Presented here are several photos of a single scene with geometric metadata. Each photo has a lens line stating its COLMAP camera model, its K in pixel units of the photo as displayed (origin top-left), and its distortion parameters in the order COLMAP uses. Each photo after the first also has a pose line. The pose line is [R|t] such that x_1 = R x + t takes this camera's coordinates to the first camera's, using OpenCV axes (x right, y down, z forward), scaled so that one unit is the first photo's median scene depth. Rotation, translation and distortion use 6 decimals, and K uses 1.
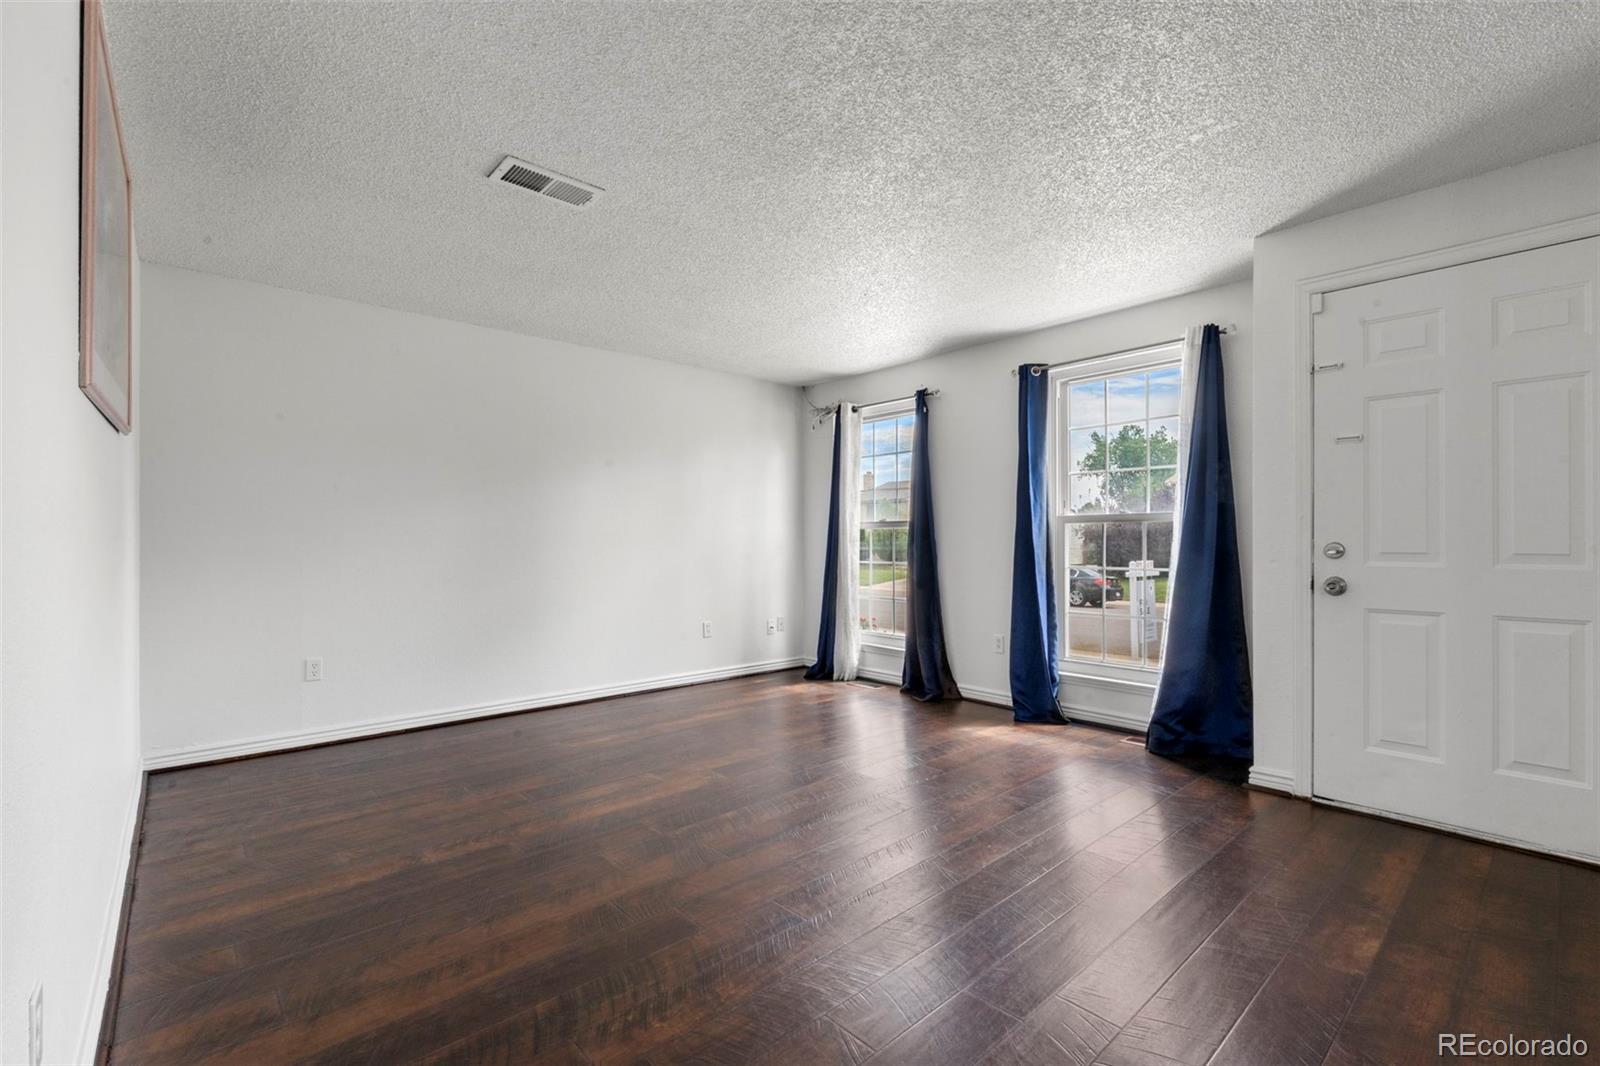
lens RADIAL K [[694.4, 0, 801.2], [0, 694.4, 538.4], [0, 0, 1]] dist [-0.002993, -0.000085]
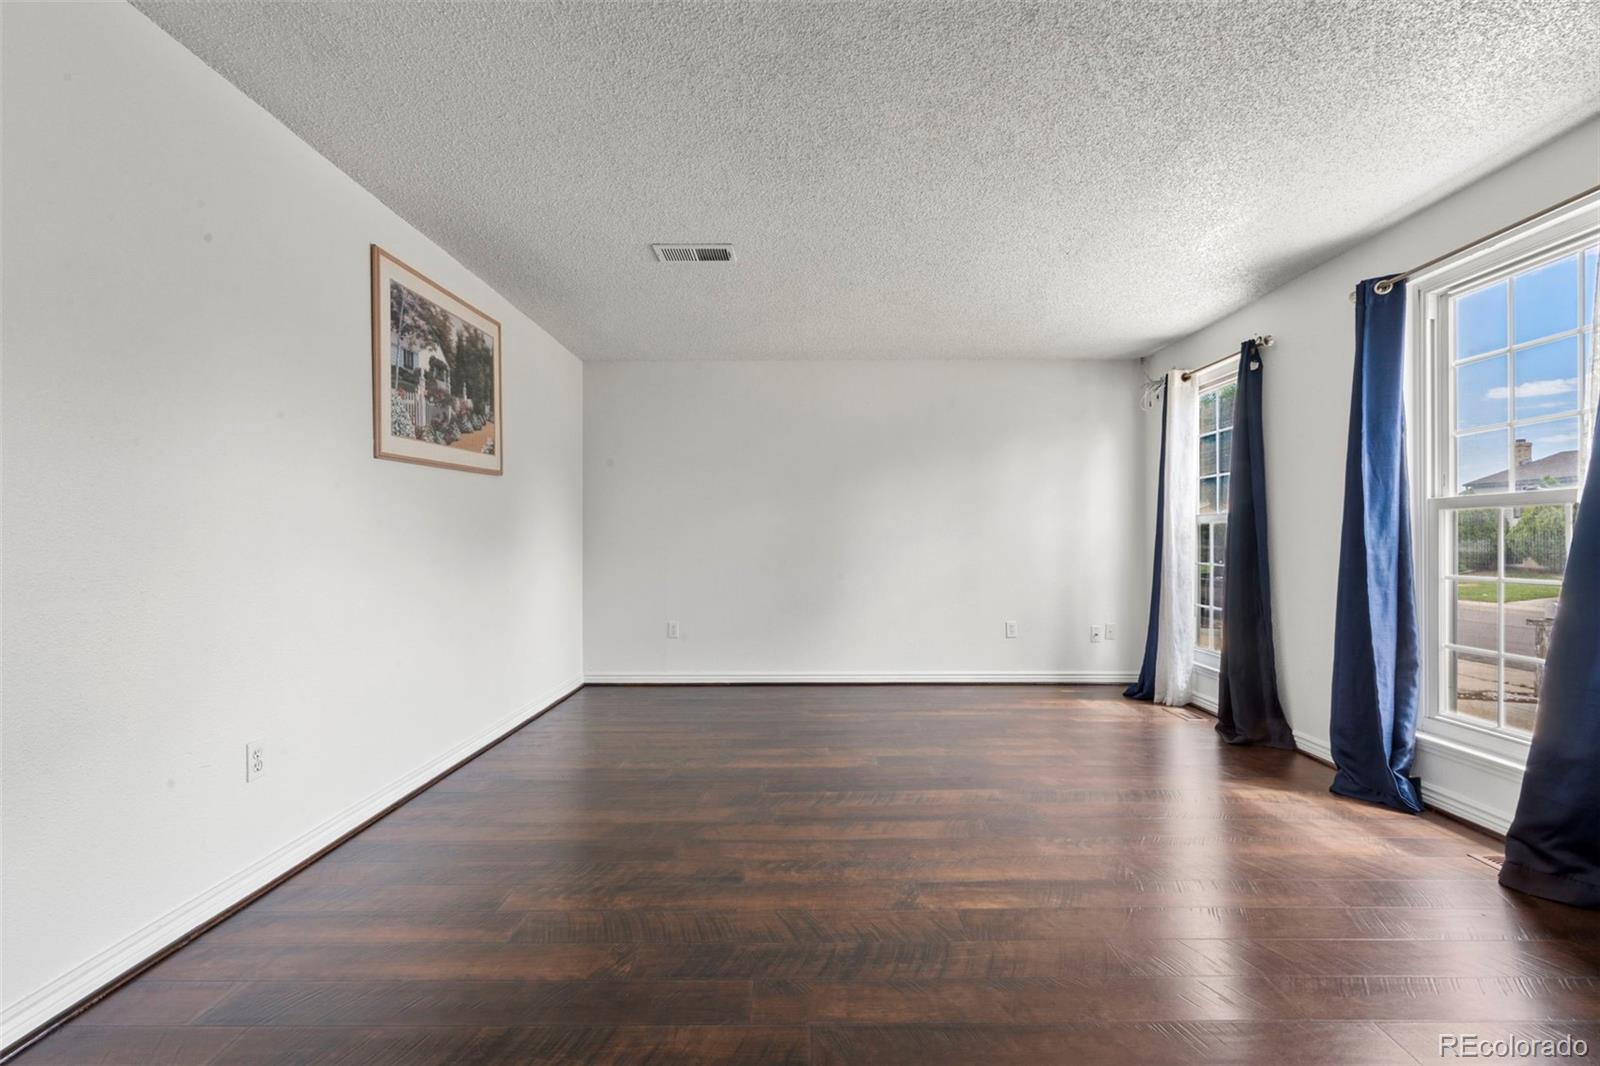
lens RADIAL K [[694.4, 0, 805.3], [0, 694.4, 535.6], [0, 0, 1]] dist [-0.002993, -0.000085]
pose [[0.745292, -0.003898, -0.666726, 0.366043], [0.002941, 0.999992, -0.002559, 0.002957], [0.666731, -0.000054, 0.745298, 0.114459]]
